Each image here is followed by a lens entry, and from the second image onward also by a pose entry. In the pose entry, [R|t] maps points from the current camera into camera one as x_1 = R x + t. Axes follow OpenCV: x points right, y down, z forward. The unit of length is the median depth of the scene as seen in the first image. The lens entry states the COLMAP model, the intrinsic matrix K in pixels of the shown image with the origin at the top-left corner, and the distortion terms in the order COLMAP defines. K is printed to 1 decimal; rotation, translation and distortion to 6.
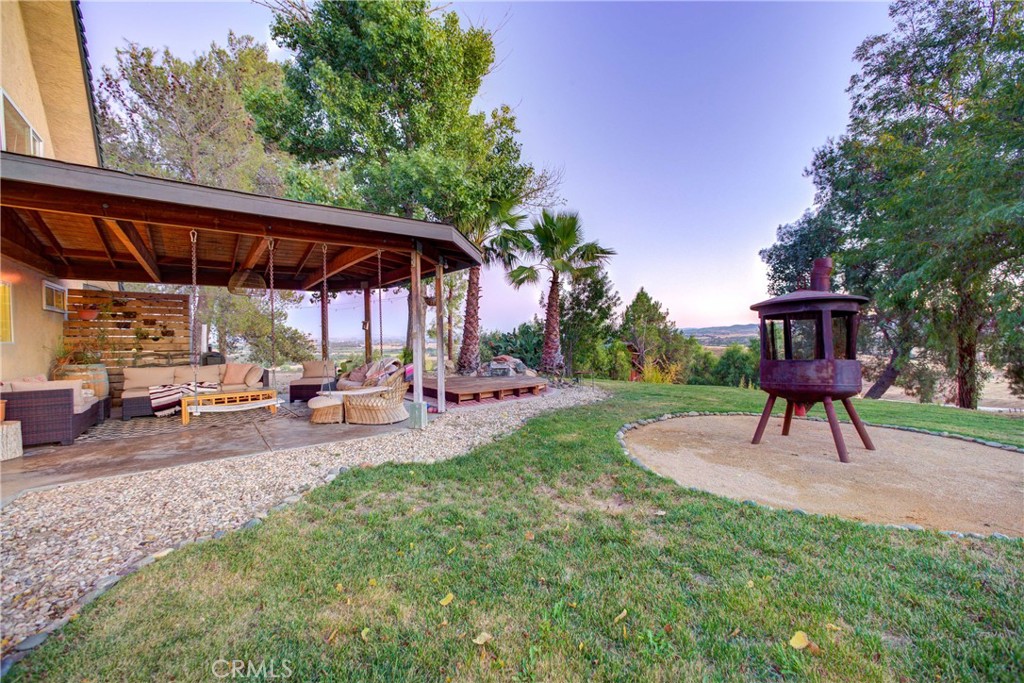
lens RADIAL K [[397.2, 0, 508.8], [0, 397.2, 341.0], [0, 0, 1]] dist [-0.002559, -0.000101]
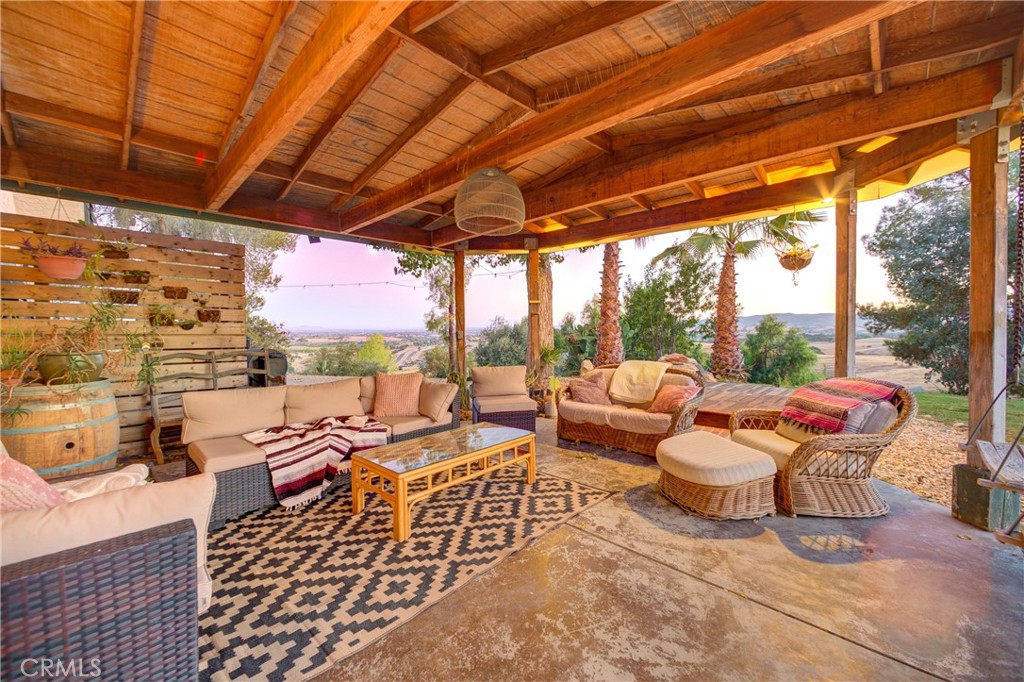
lens RADIAL K [[397.2, 0, 512.1], [0, 397.2, 337.1], [0, 0, 1]] dist [-0.002559, -0.000101]
pose [[0.989649, 0.003784, 0.143462, -0.563178], [-0.004701, 0.999971, 0.006055, 0.005019], [-0.143435, -0.006667, 0.989637, 0.439164]]
